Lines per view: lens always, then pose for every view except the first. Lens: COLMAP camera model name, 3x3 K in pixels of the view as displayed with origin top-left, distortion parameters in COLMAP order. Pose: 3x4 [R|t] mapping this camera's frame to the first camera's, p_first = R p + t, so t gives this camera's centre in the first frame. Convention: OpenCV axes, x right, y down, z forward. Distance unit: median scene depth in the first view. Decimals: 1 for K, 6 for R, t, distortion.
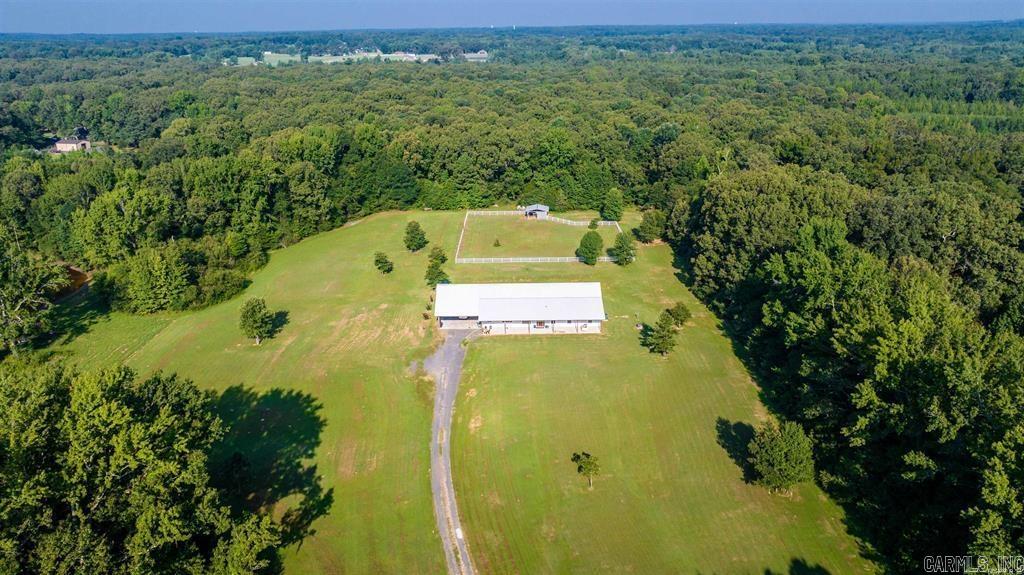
lens RADIAL K [[742.4, 0, 509.7], [0, 742.4, 286.0], [0, 0, 1]] dist [-0.007434, -0.001701]
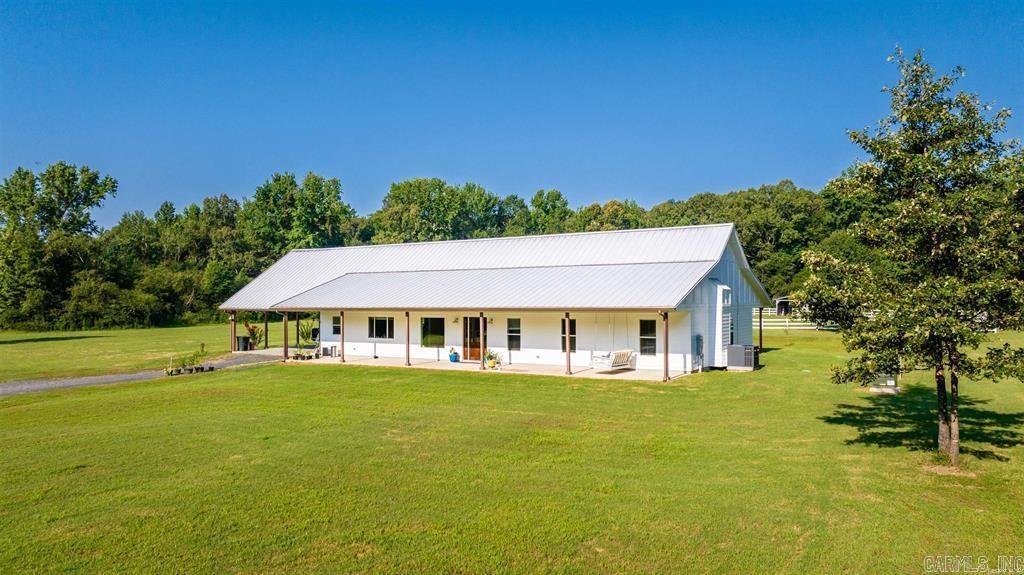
lens RADIAL K [[742.4, 0, 508.7], [0, 742.4, 287.8], [0, 0, 1]] dist [-0.007434, -0.001701]
pose [[0.855337, 0.004788, -0.518050, 0.154585], [-0.183361, 0.938030, -0.294073, 0.086045], [0.484538, 0.346522, 0.803209, 0.615789]]
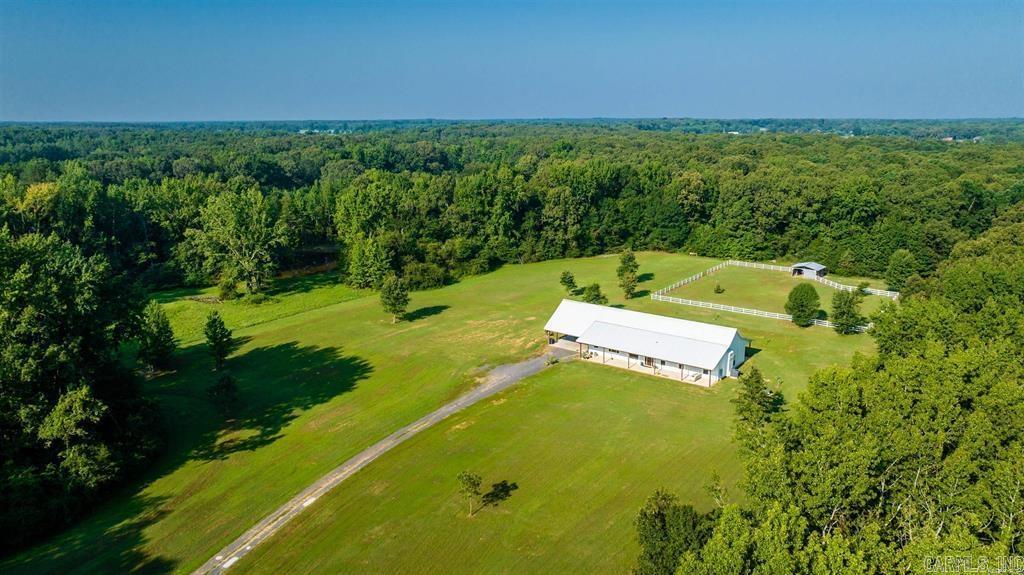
lens RADIAL K [[742.4, 0, 511.4], [0, 742.4, 288.8], [0, 0, 1]] dist [-0.007434, -0.001701]
pose [[0.803943, 0.147796, -0.576049, 0.307760], [-0.209308, 0.976971, -0.041454, 0.029847], [0.556657, 0.153898, 0.816363, 0.171070]]
